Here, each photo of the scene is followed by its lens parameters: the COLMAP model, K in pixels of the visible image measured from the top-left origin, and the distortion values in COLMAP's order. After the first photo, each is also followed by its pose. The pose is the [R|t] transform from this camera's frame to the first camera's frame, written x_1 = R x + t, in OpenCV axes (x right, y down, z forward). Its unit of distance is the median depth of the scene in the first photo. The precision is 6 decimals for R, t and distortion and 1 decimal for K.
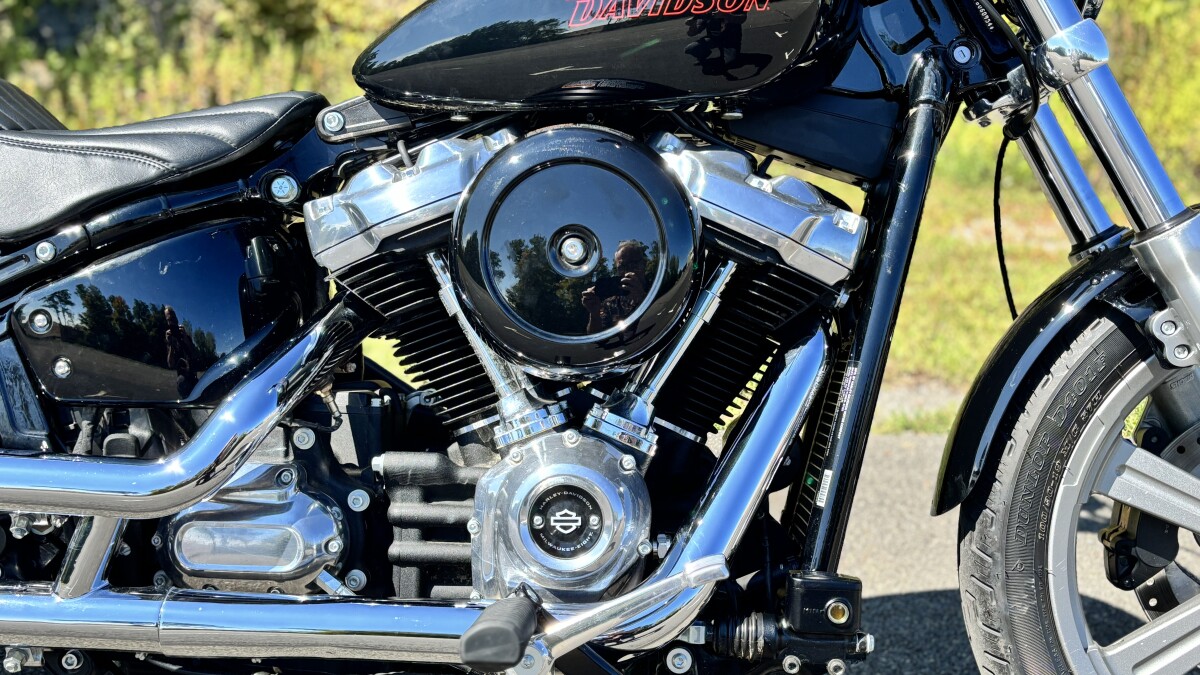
lens RADIAL K [[1285.2, 0, 617.6], [0, 1285.2, 340.4], [0, 0, 1]] dist [0.168010, -0.410858]
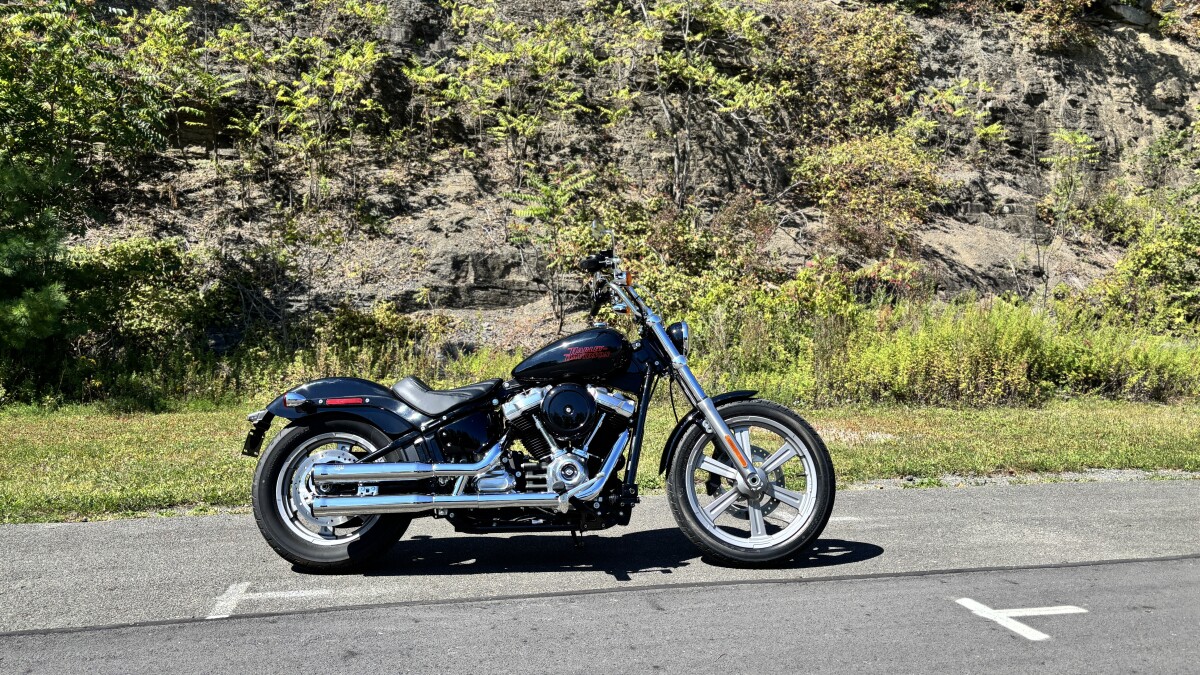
lens RADIAL K [[912.7, 0, 600.0], [0, 912.7, 337.5], [0, 0, 1]] dist [0.052032, -0.000645]
pose [[0.997352, -0.038229, 0.061863, -0.102365], [0.050429, 0.976488, -0.209590, 0.322894], [-0.052396, 0.212154, 0.975830, -1.973663]]
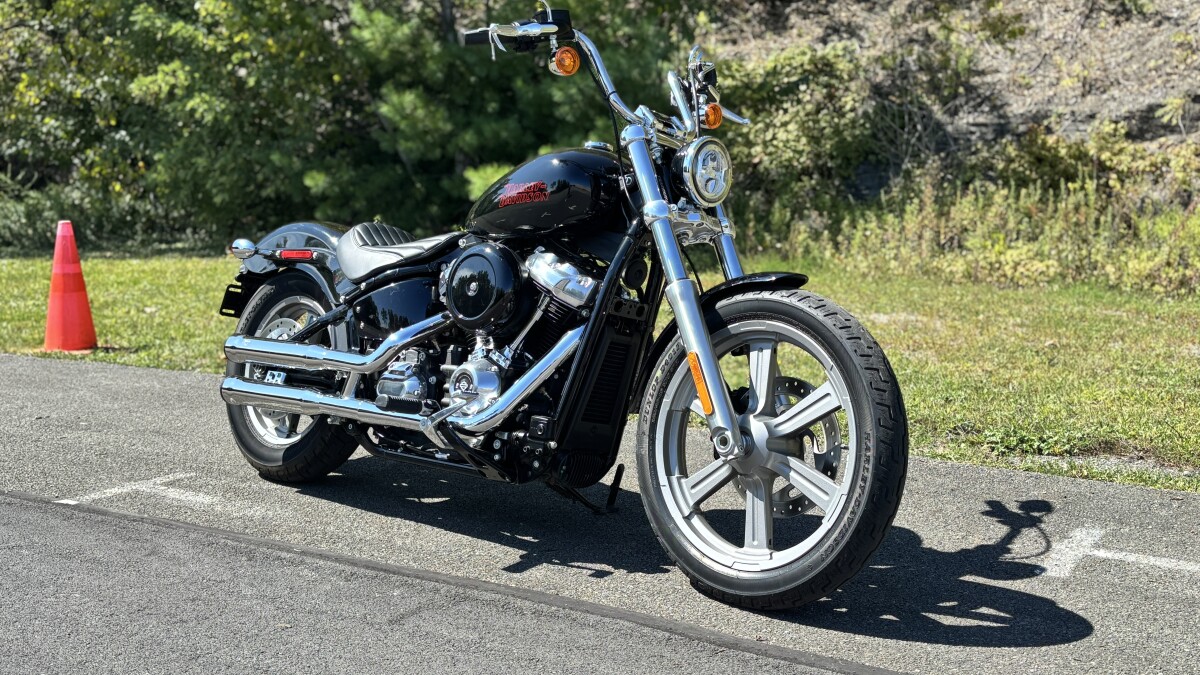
lens RADIAL K [[1285.2, 0, 617.6], [0, 1285.2, 340.4], [0, 0, 1]] dist [0.168010, -0.410858]
pose [[0.776213, 0.048379, -0.628612, 1.776507], [-0.114984, 0.991192, -0.065699, 0.173071], [0.619897, 0.123277, 0.774939, -0.849627]]
